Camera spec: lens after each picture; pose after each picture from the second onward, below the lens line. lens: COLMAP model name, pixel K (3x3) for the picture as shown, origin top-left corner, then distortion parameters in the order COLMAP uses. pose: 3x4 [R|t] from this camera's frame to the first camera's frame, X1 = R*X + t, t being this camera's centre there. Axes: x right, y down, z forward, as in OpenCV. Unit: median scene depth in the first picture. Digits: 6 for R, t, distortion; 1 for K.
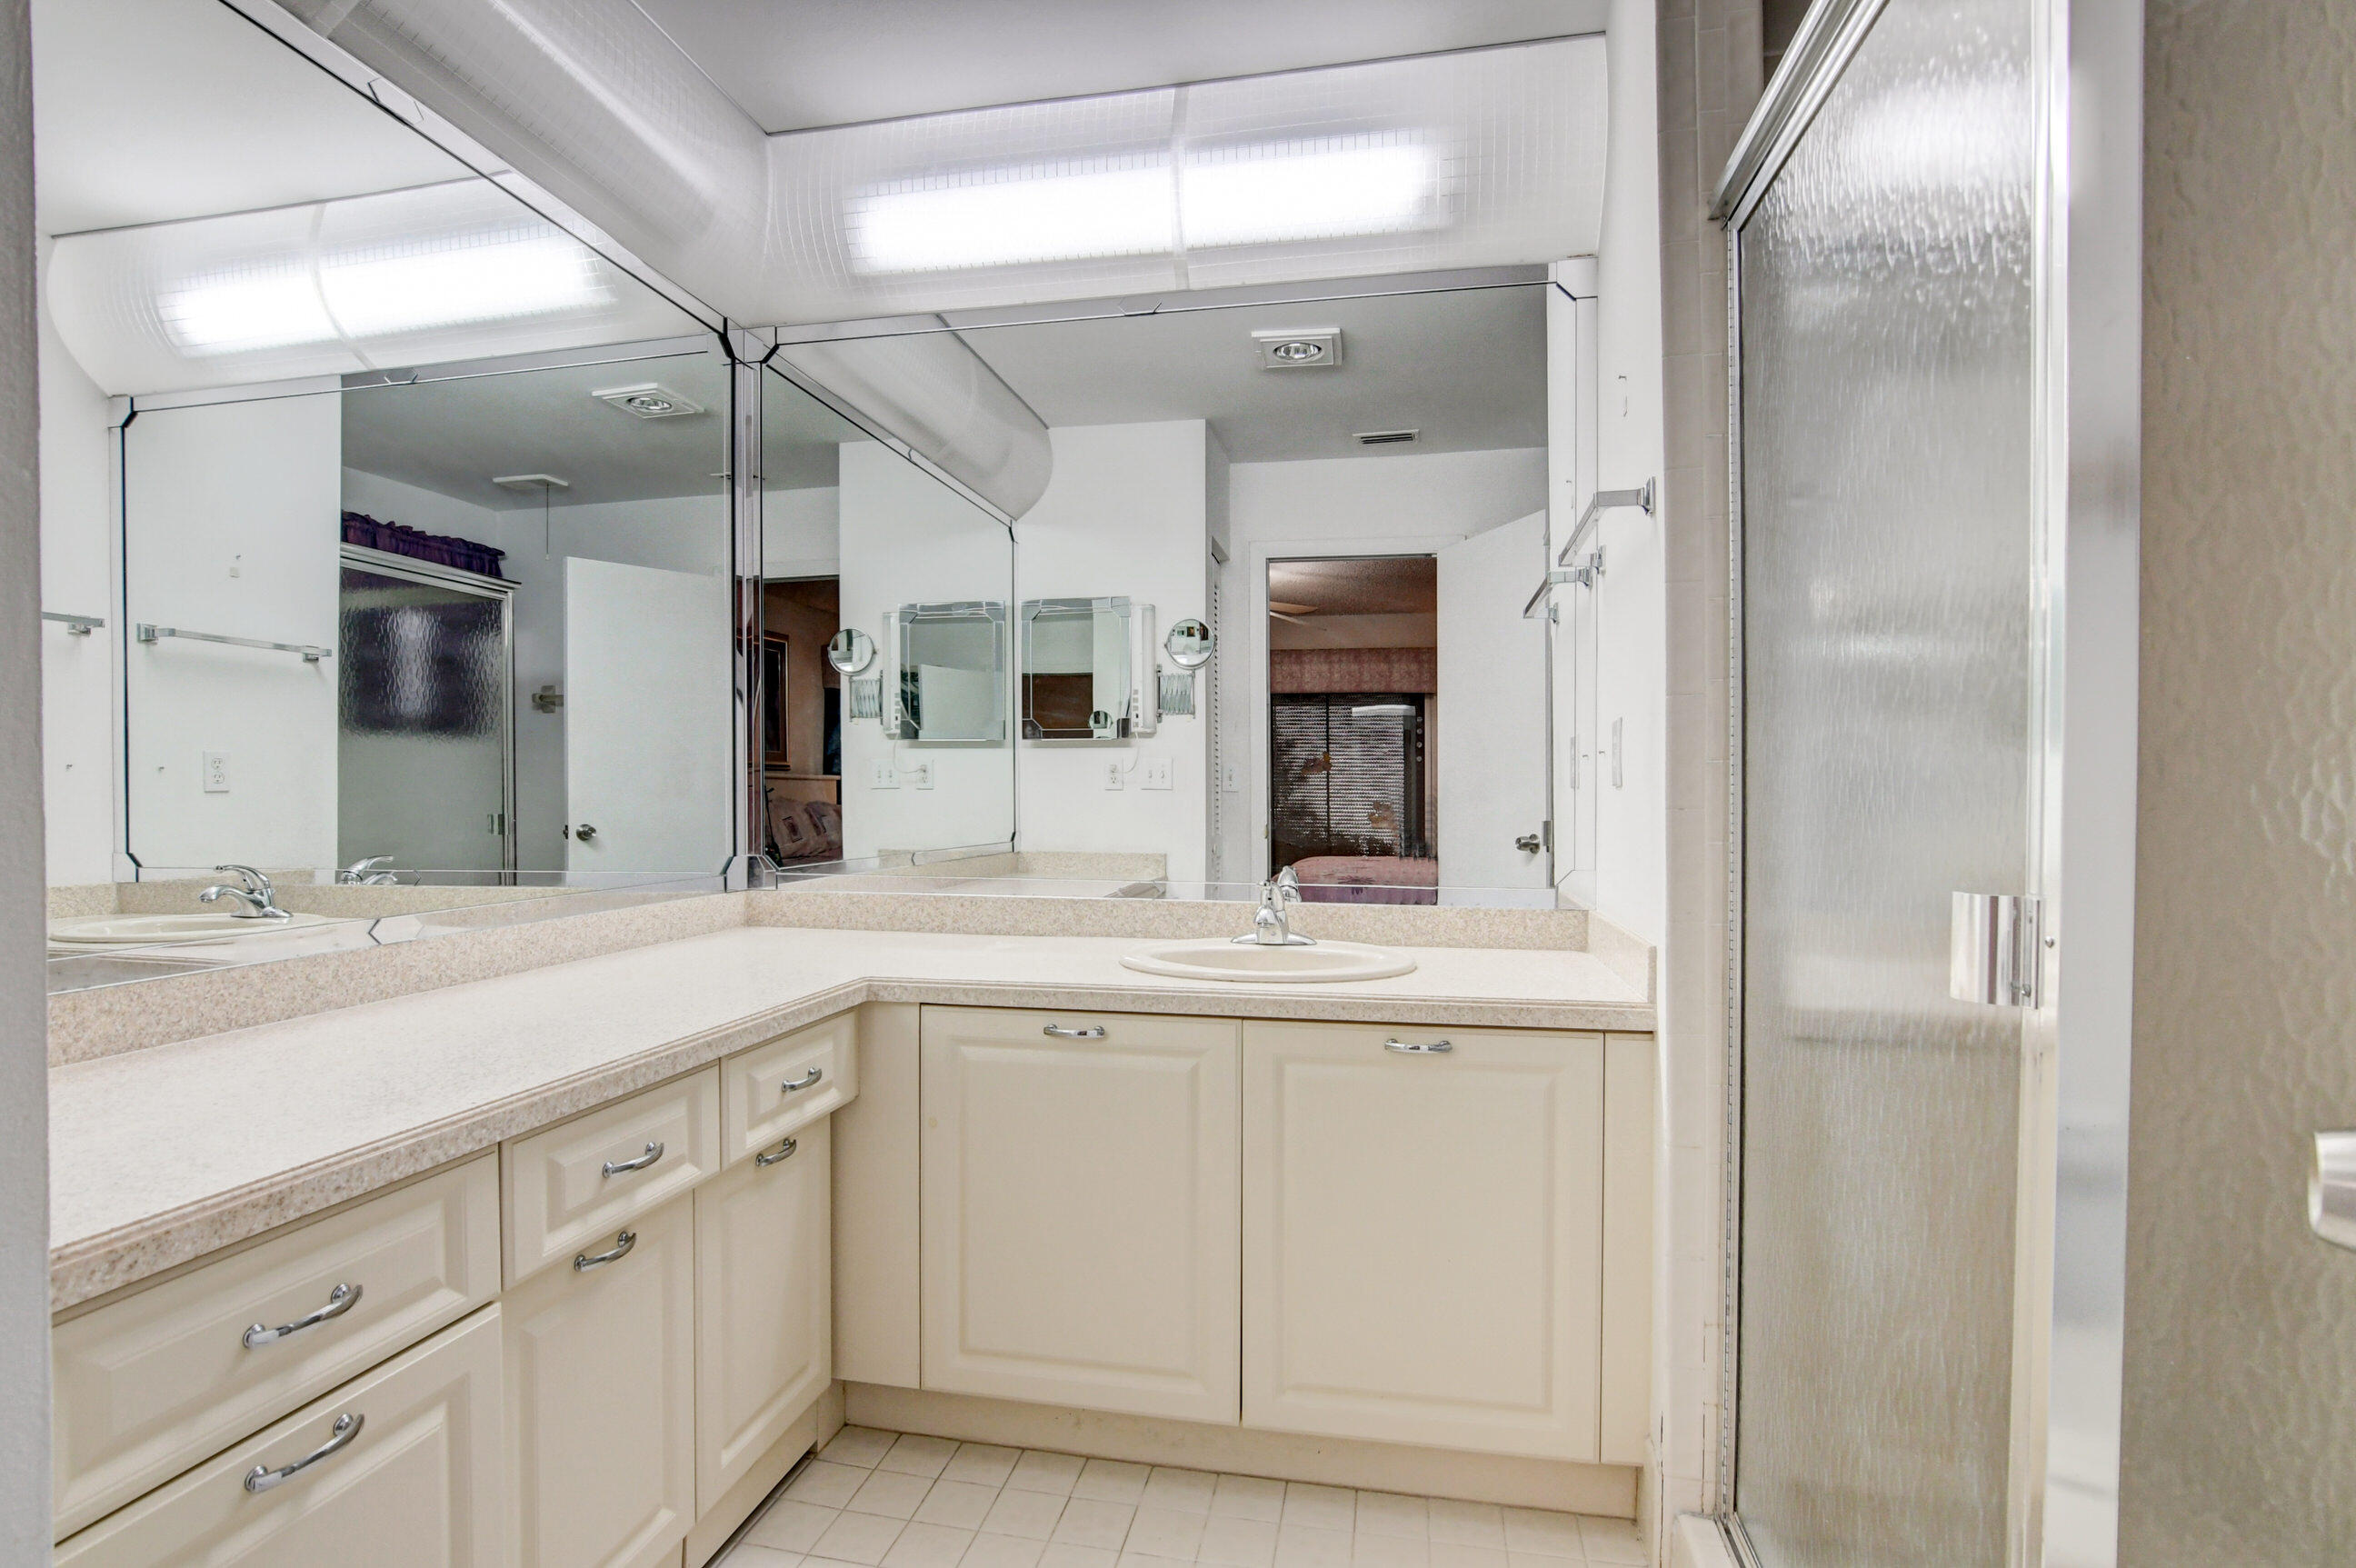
lens RADIAL K [[1153.3, 0, 1172.2], [0, 1153.3, 807.1], [0, 0, 1]] dist [-0.032593, 0.011206]
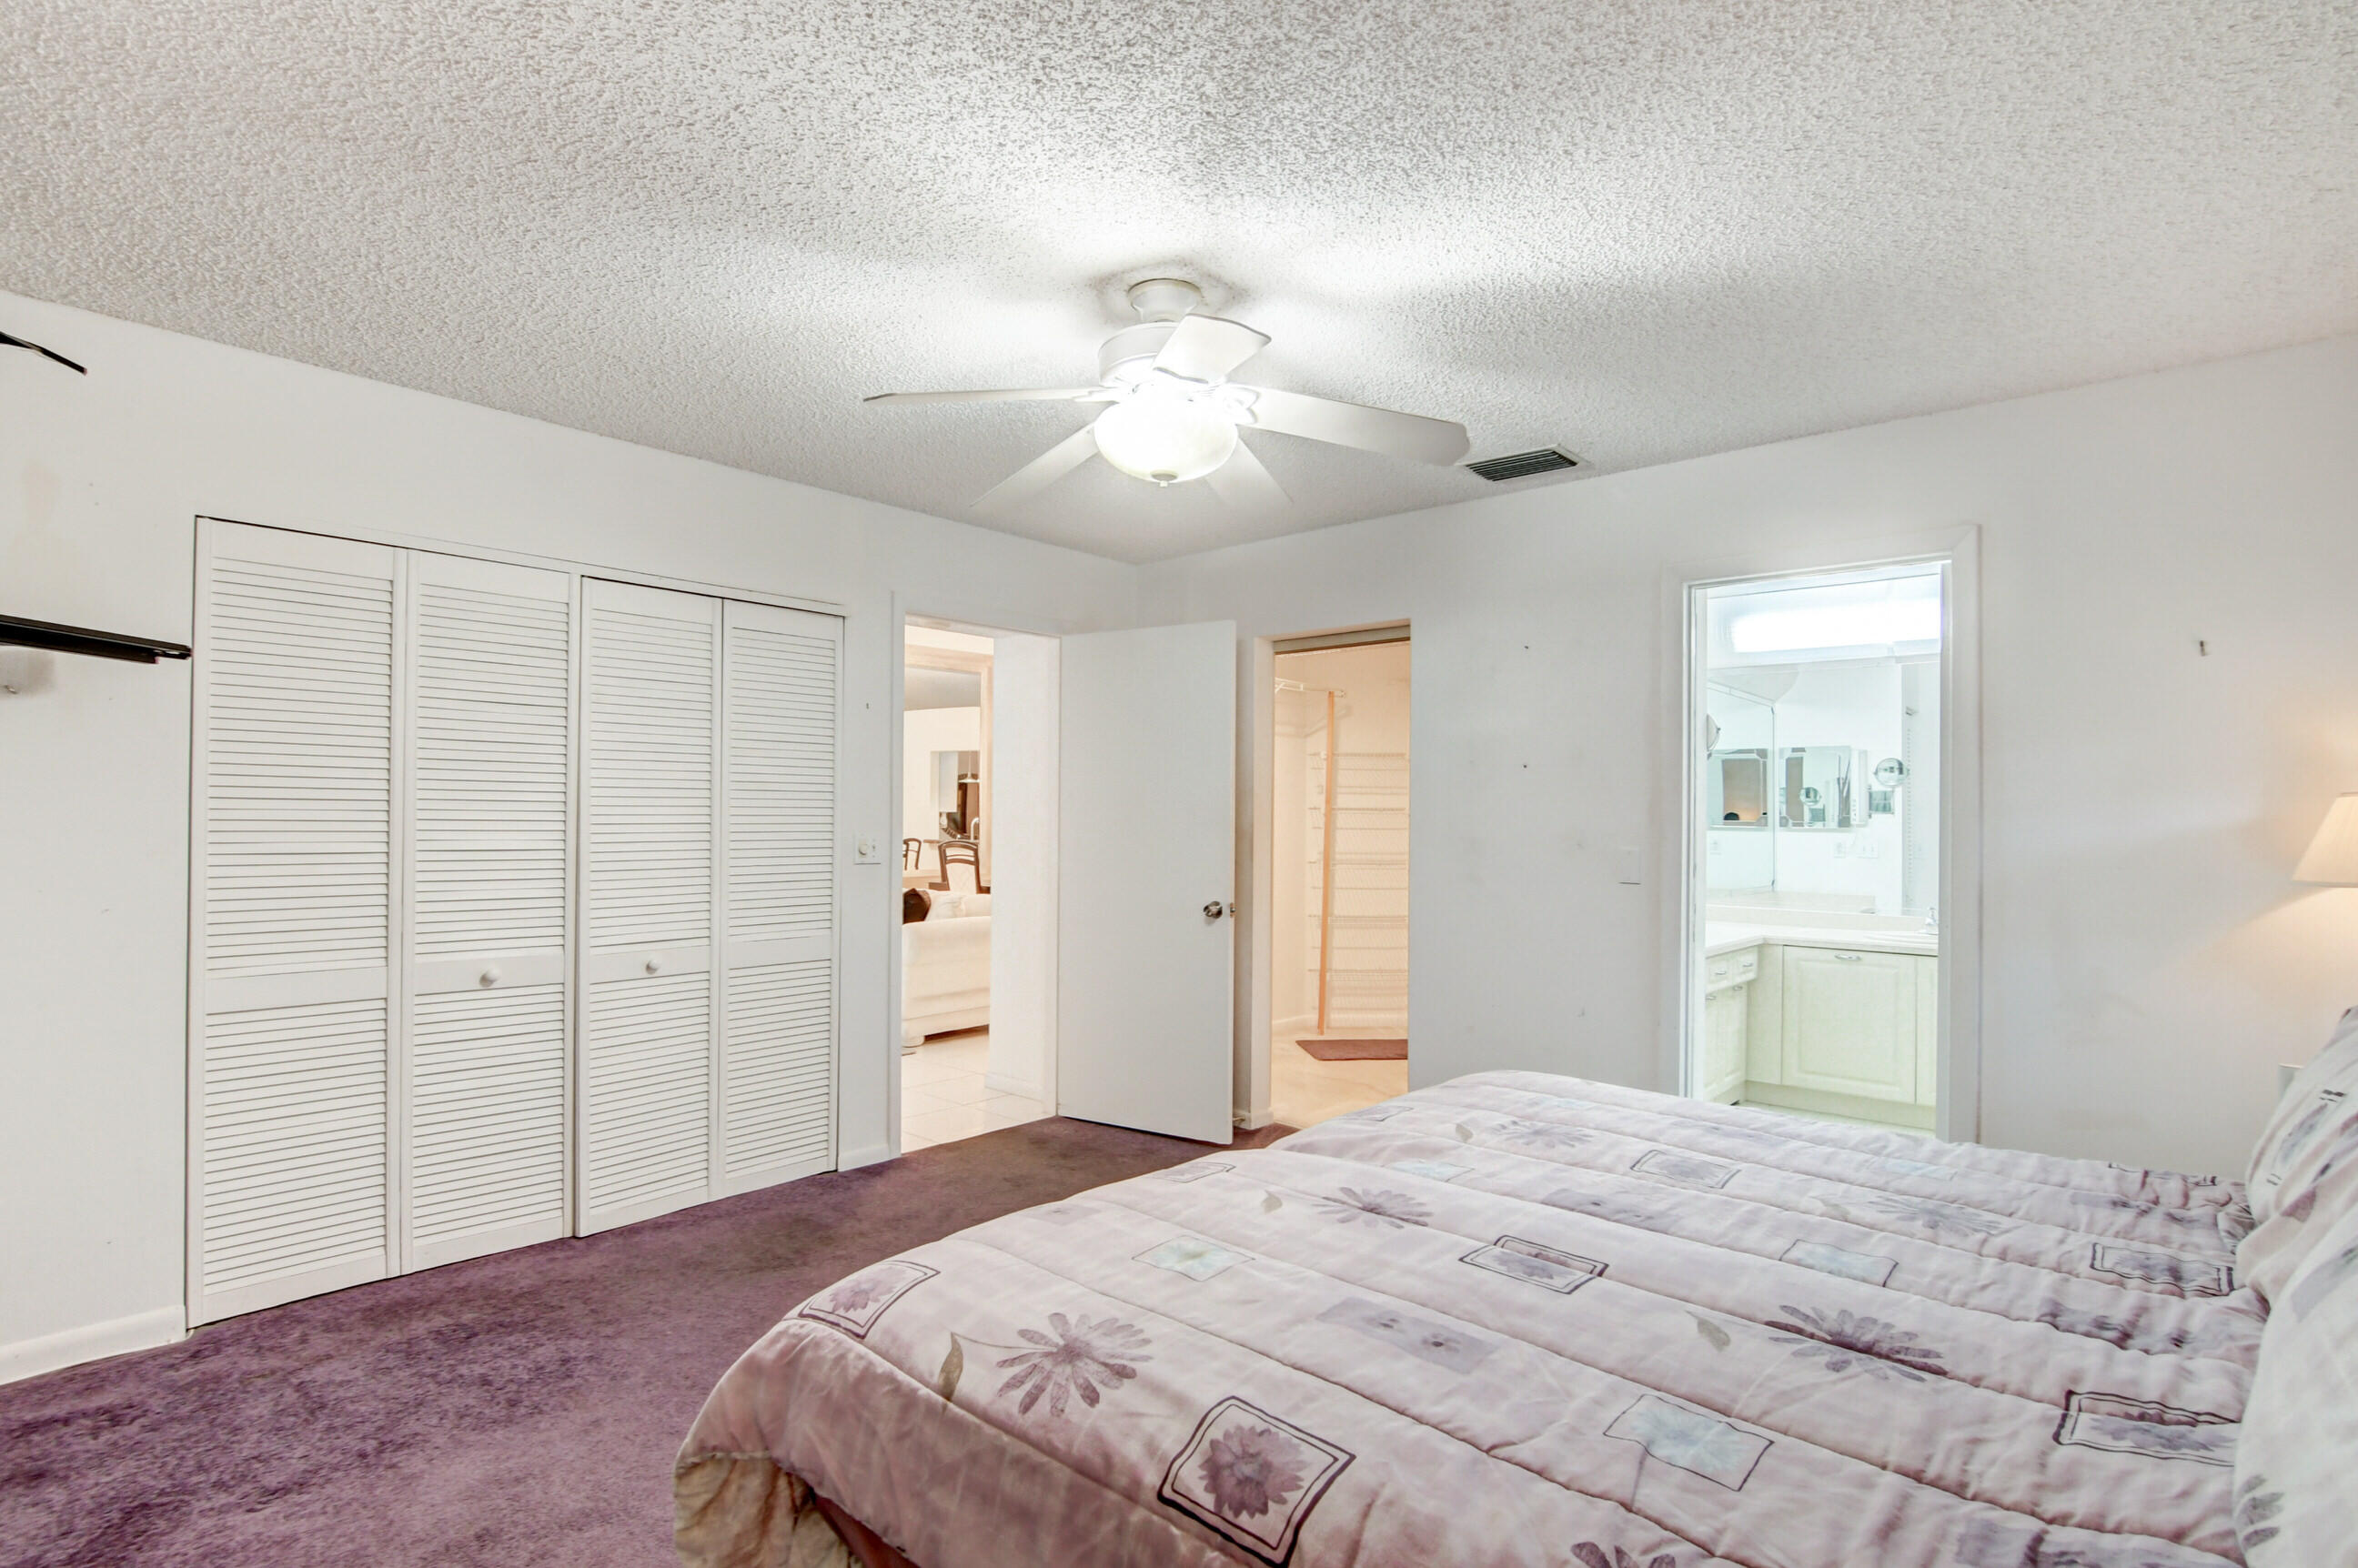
lens RADIAL K [[1154.1, 0, 1173.2], [0, 1154.1, 807.2], [0, 0, 1]] dist [-0.032593, 0.011206]
pose [[0.859127, 0.002369, -0.511758, -0.033890], [-0.015990, 0.999625, -0.022217, -0.038157], [0.511513, 0.027270, 0.858842, -1.030826]]
